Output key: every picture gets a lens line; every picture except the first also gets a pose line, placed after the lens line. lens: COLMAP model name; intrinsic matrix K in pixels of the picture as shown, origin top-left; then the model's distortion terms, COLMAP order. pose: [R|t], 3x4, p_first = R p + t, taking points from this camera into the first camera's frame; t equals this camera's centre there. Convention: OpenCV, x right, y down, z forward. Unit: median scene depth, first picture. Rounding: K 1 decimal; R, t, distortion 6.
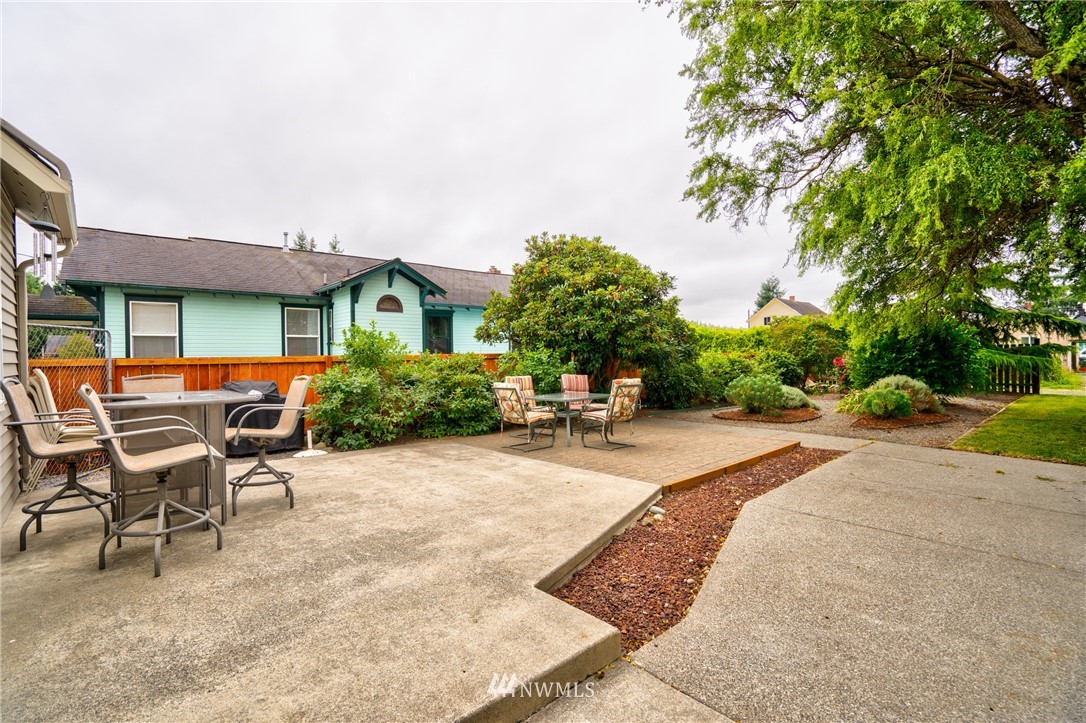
lens RADIAL K [[538.5, 0, 543.0], [0, 538.5, 361.5], [0, 0, 1]] dist [-0.000847, -0.000067]
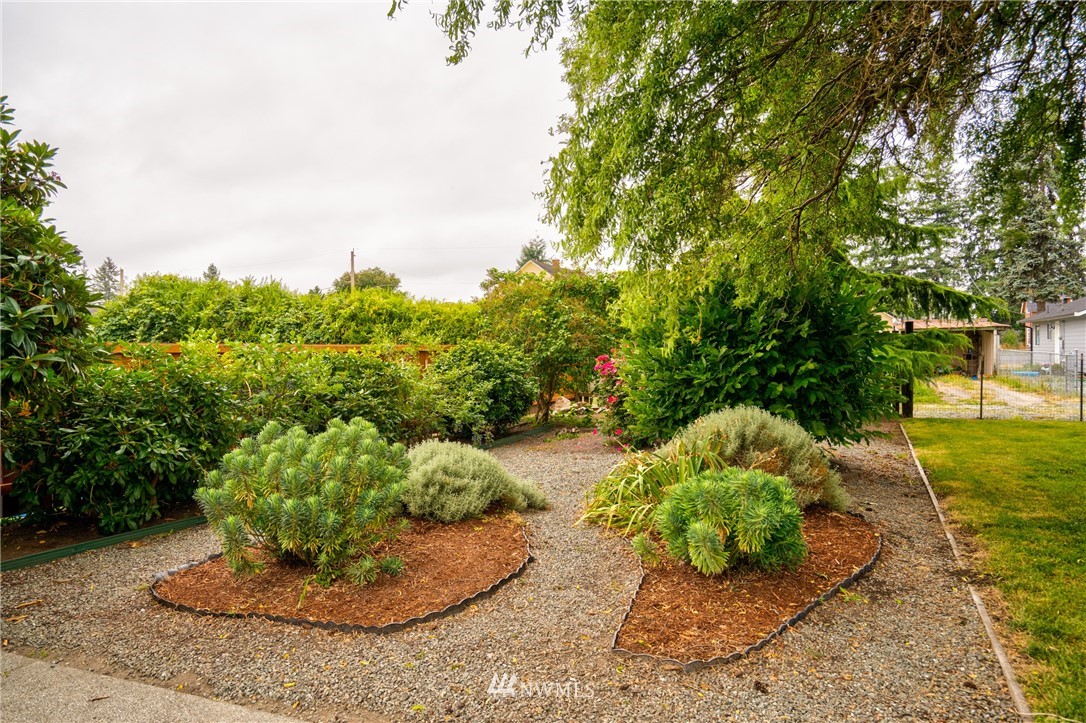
lens RADIAL K [[784.6, 0, 543.0], [0, 784.6, 361.5], [0, 0, 1]] dist [0.008551, 0.000429]
pose [[0.921246, -0.005559, 0.388940, 0.318656], [0.004855, 0.999984, 0.002793, -0.005658], [-0.388949, -0.000685, 0.921259, 0.539868]]
